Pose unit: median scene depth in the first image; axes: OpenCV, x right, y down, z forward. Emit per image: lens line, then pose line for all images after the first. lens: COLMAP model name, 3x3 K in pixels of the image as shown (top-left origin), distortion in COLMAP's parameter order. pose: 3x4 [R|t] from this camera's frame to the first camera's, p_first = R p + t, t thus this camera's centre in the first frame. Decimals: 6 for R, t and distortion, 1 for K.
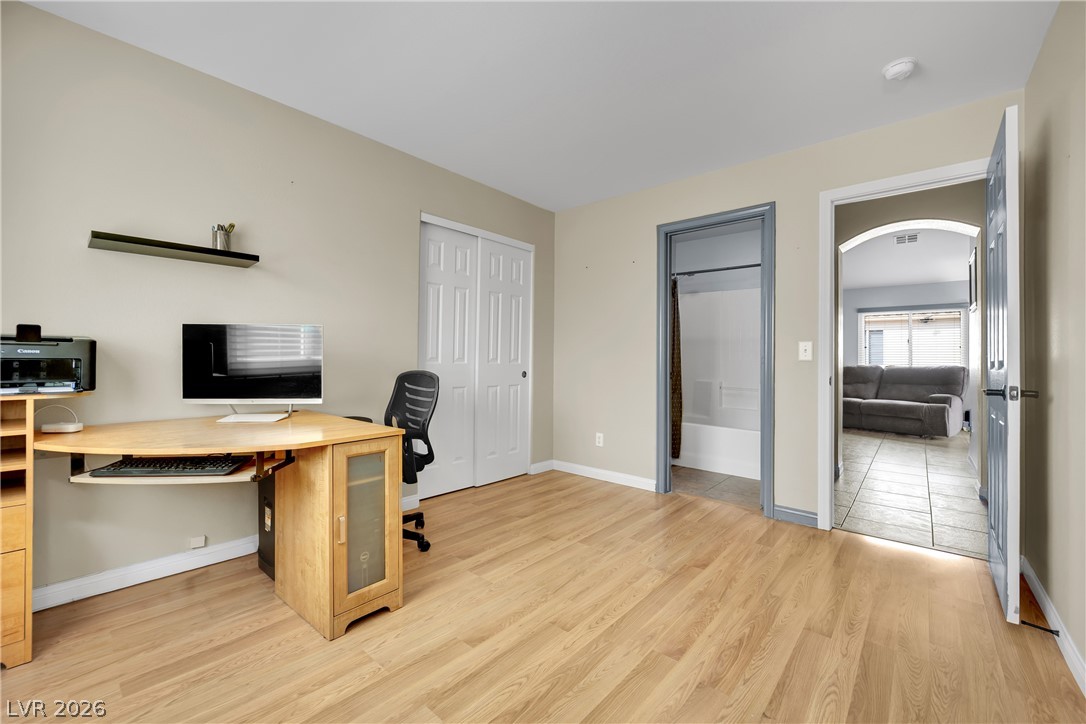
lens RADIAL K [[448.6, 0, 538.9], [0, 448.6, 358.6], [0, 0, 1]] dist [-0.015085, -0.001316]
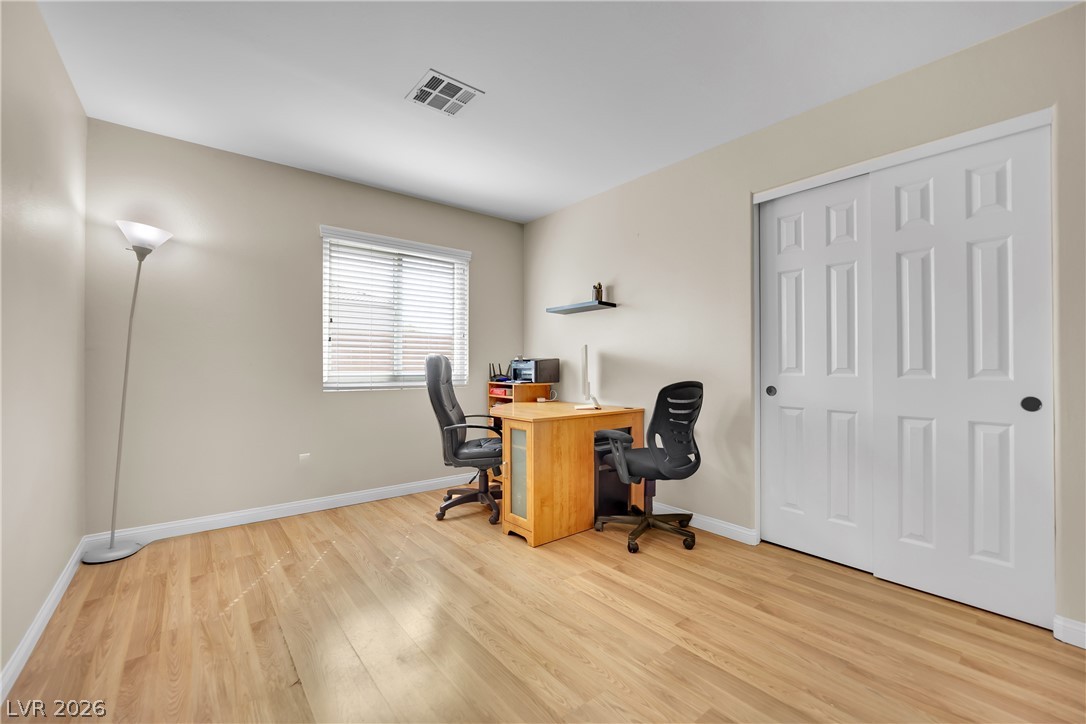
lens RADIAL K [[448.6, 0, 535.9], [0, 448.6, 364.6], [0, 0, 1]] dist [-0.015085, -0.001316]
pose [[-0.175405, -0.013375, -0.984406, 0.770419], [-0.005689, 0.999905, -0.012572, 0.005692], [0.984480, 0.003395, -0.175464, 0.903607]]
